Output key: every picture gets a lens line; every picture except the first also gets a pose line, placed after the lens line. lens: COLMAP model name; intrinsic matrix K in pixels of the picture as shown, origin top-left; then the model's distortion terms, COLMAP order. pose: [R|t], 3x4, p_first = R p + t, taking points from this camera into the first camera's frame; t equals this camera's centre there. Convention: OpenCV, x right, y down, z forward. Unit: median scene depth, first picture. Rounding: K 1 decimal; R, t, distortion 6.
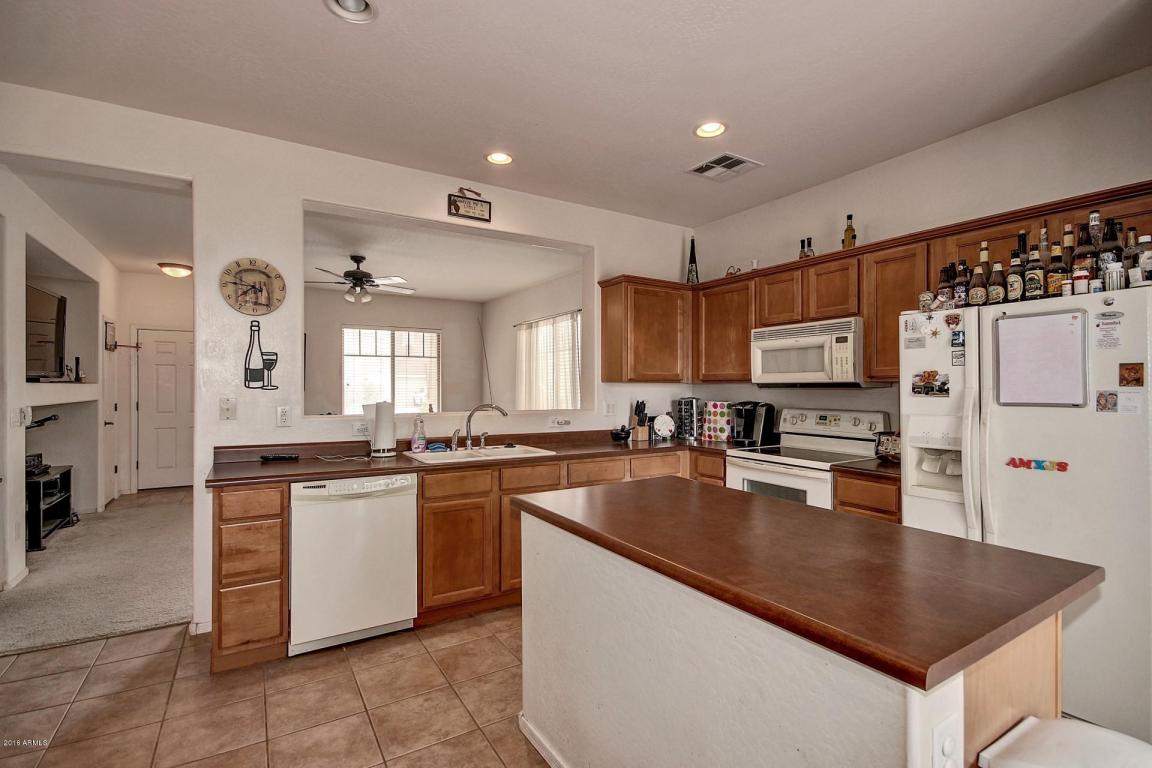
lens RADIAL K [[526.9, 0, 577.7], [0, 526.9, 389.9], [0, 0, 1]] dist [-0.005528, -0.001625]
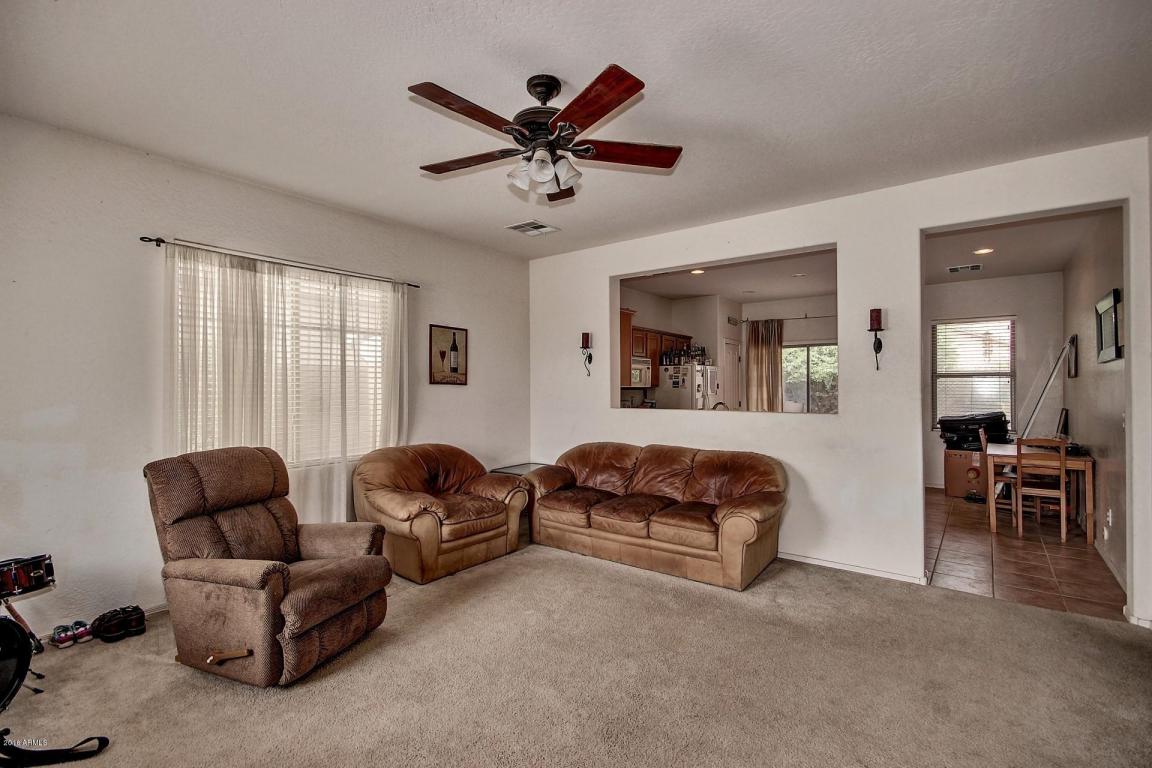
lens RADIAL K [[526.9, 0, 582.0], [0, 526.9, 380.9], [0, 0, 1]] dist [-0.005528, -0.001625]
pose [[-0.349654, 0.013402, 0.936783, -1.488401], [0.005235, 0.999910, -0.012351, -0.013672], [-0.936864, 0.000585, -0.349693, 2.010115]]
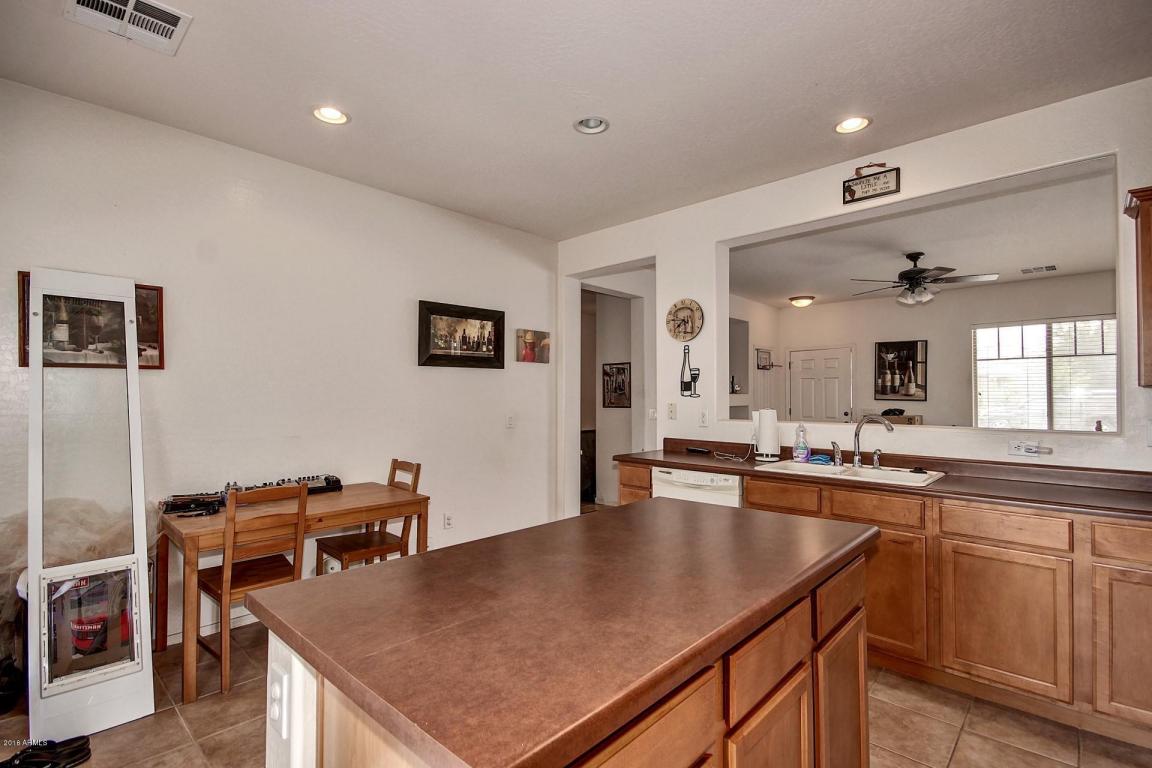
lens RADIAL K [[526.9, 0, 585.7], [0, 526.9, 390.4], [0, 0, 1]] dist [-0.005528, -0.001625]
pose [[0.264676, -0.012798, -0.964253, 0.558949], [-0.006210, 0.999869, -0.014975, 0.003481], [0.964317, 0.009951, 0.264562, 0.372705]]
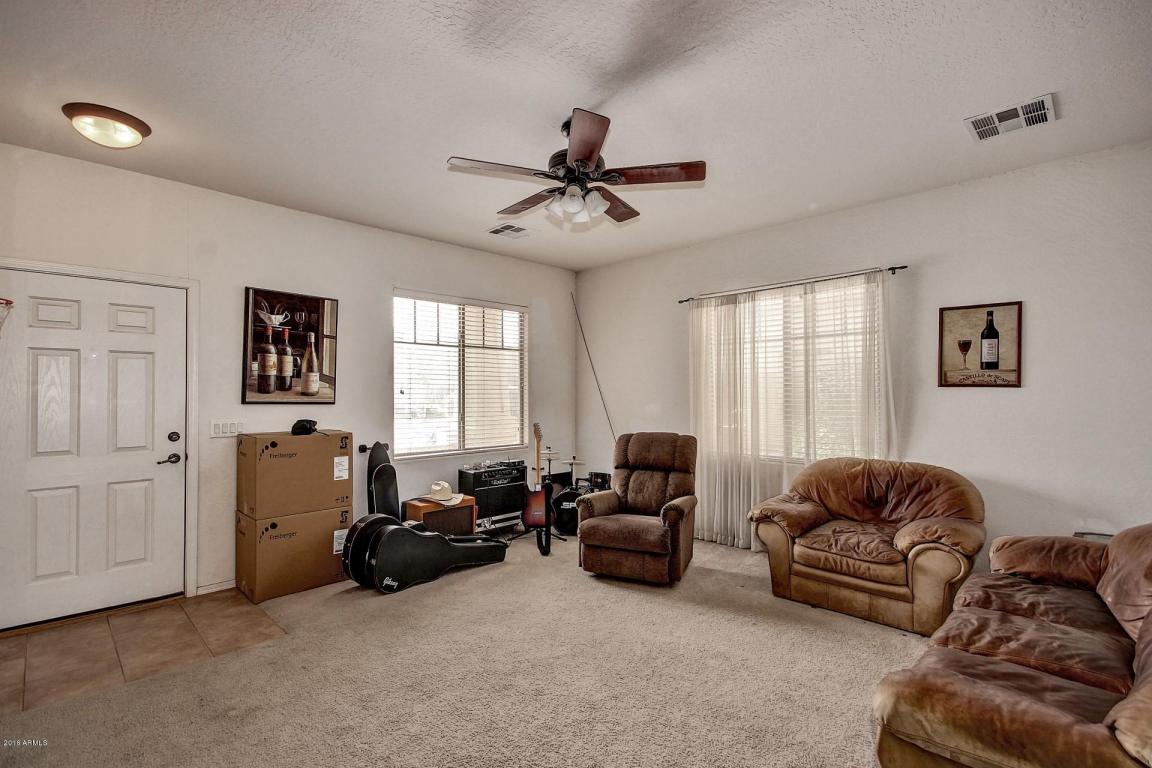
lens RADIAL K [[526.9, 0, 586.3], [0, 526.9, 387.4], [0, 0, 1]] dist [-0.005528, -0.001625]
pose [[0.971613, -0.001834, 0.236568, -0.946038], [0.005845, 0.999851, -0.016253, -0.010090], [-0.236503, 0.017174, 0.971479, 0.956566]]
